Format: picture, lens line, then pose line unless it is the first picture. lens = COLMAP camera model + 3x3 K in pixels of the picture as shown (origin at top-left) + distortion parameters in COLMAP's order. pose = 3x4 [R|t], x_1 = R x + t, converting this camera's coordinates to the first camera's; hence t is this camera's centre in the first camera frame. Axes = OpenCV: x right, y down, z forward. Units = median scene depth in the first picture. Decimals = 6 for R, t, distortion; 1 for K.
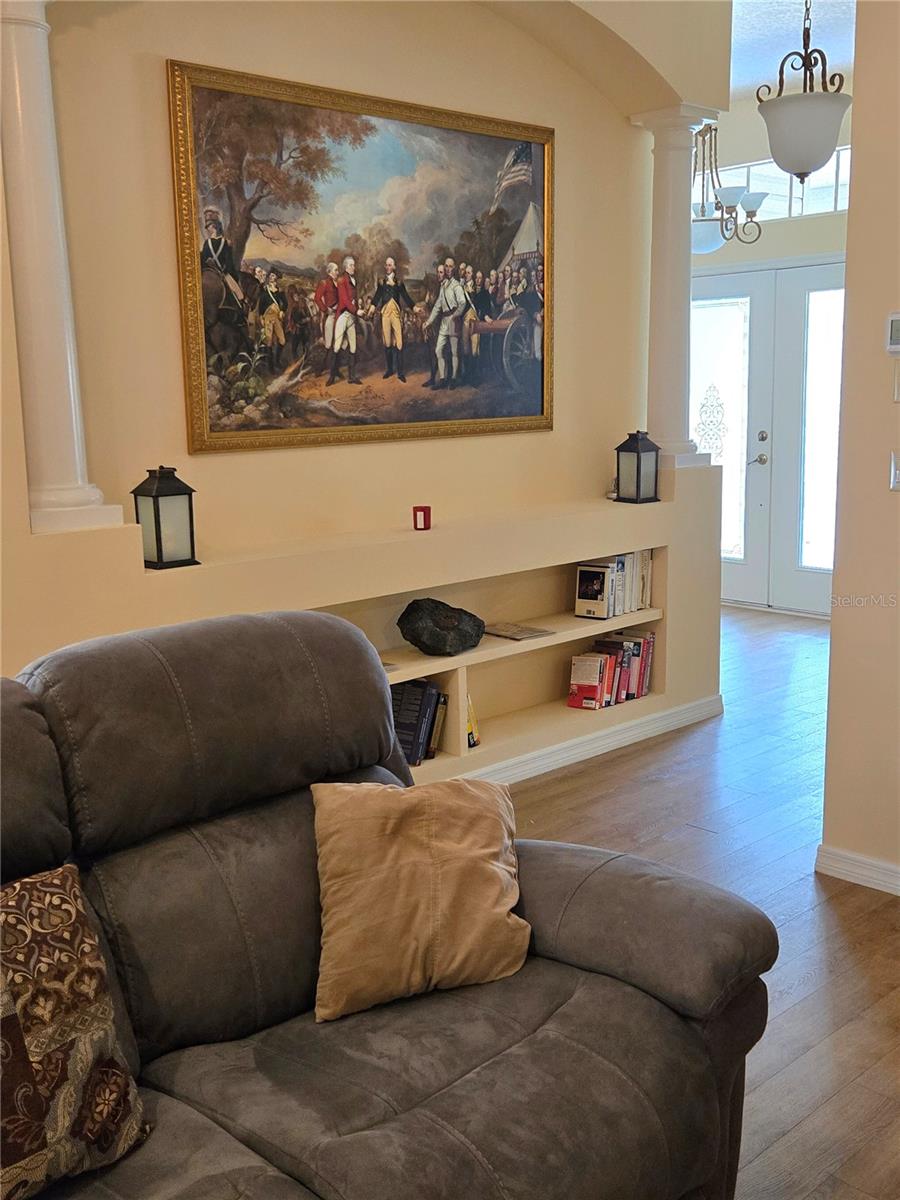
lens RADIAL K [[1200.8, 0, 450.0], [0, 1200.8, 600.0], [0, 0, 1]] dist [0.027187, 0.011037]
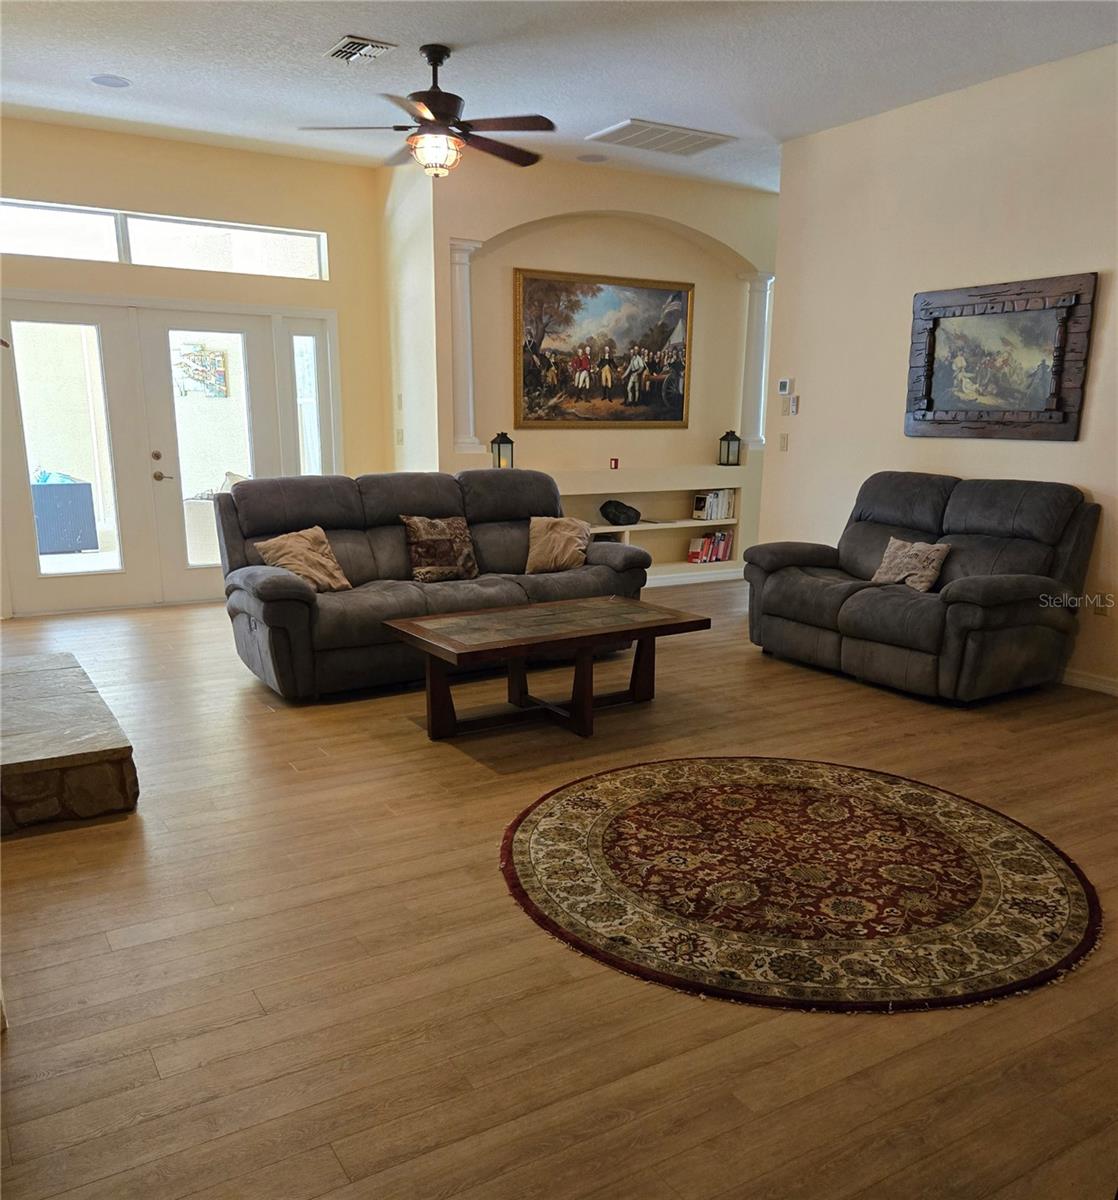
lens RADIAL K [[1014.6, 0, 577.9], [0, 1014.6, 677.4], [0, 0, 1]] dist [0.053016, -0.007590]
pose [[0.980235, 0.079276, -0.181260, 0.297058], [-0.065307, 0.994508, 0.081786, 0.185610], [0.186748, -0.068332, 0.980028, -0.951783]]
